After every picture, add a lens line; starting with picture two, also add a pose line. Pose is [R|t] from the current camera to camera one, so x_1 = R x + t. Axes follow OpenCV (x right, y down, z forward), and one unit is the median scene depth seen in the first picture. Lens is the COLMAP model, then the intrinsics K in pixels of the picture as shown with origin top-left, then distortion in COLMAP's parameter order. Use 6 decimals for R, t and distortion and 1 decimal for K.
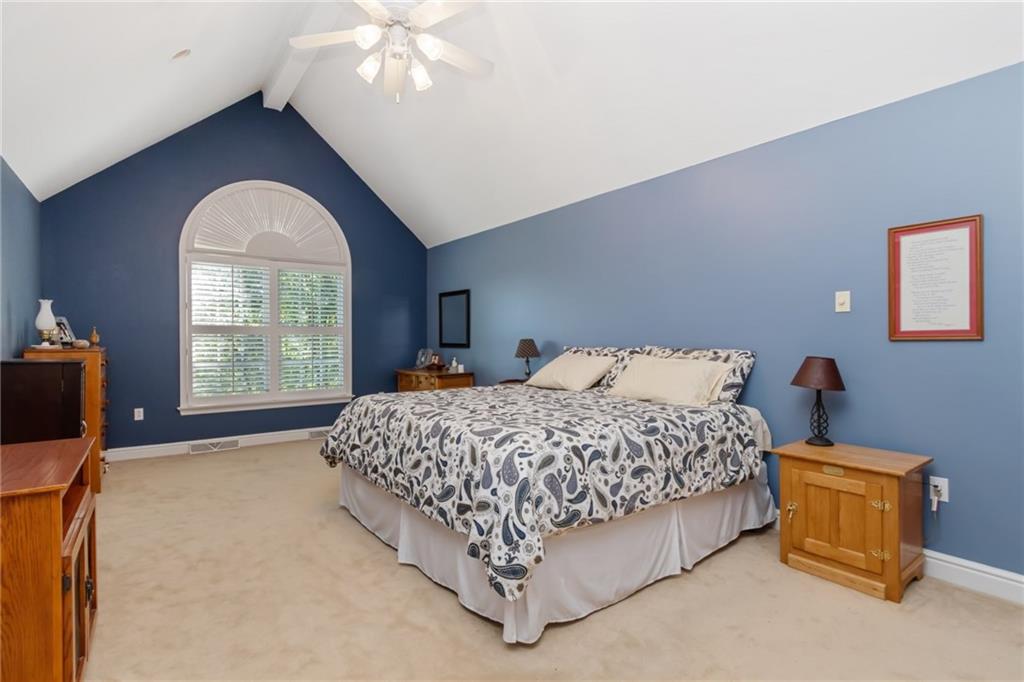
lens RADIAL K [[473.1, 0, 507.2], [0, 473.1, 342.0], [0, 0, 1]] dist [0.008435, 0.000064]
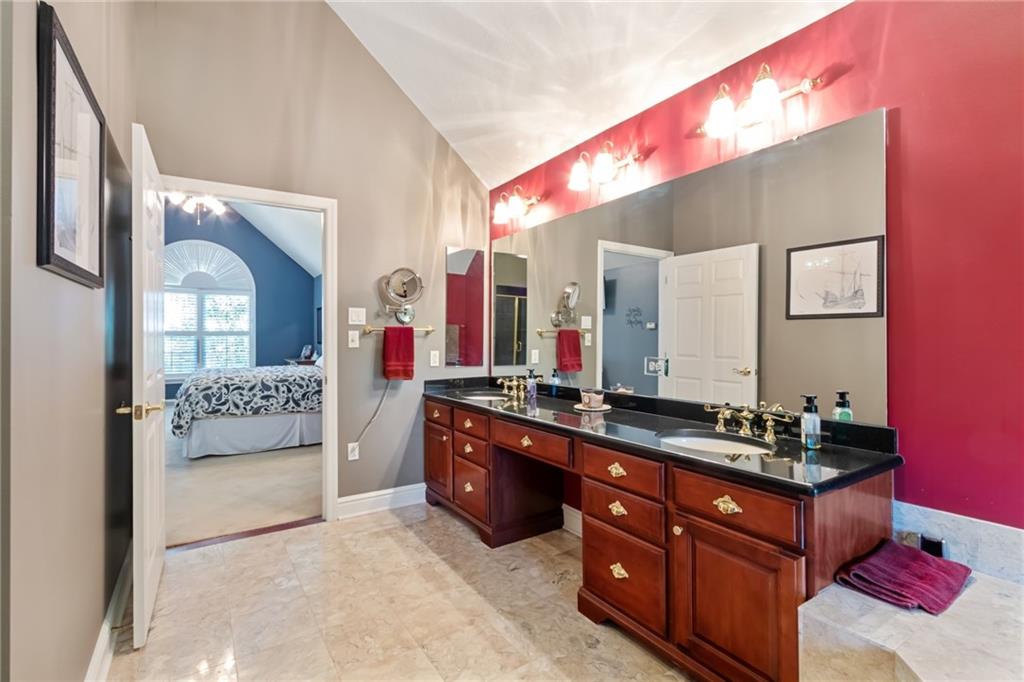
lens RADIAL K [[473.1, 0, 517.9], [0, 473.1, 338.1], [0, 0, 1]] dist [0.008435, 0.000064]
pose [[0.996946, -0.005055, -0.077937, 1.688496], [0.004546, 0.999967, -0.006718, 0.009317], [0.077968, 0.006343, 0.996936, -1.205816]]
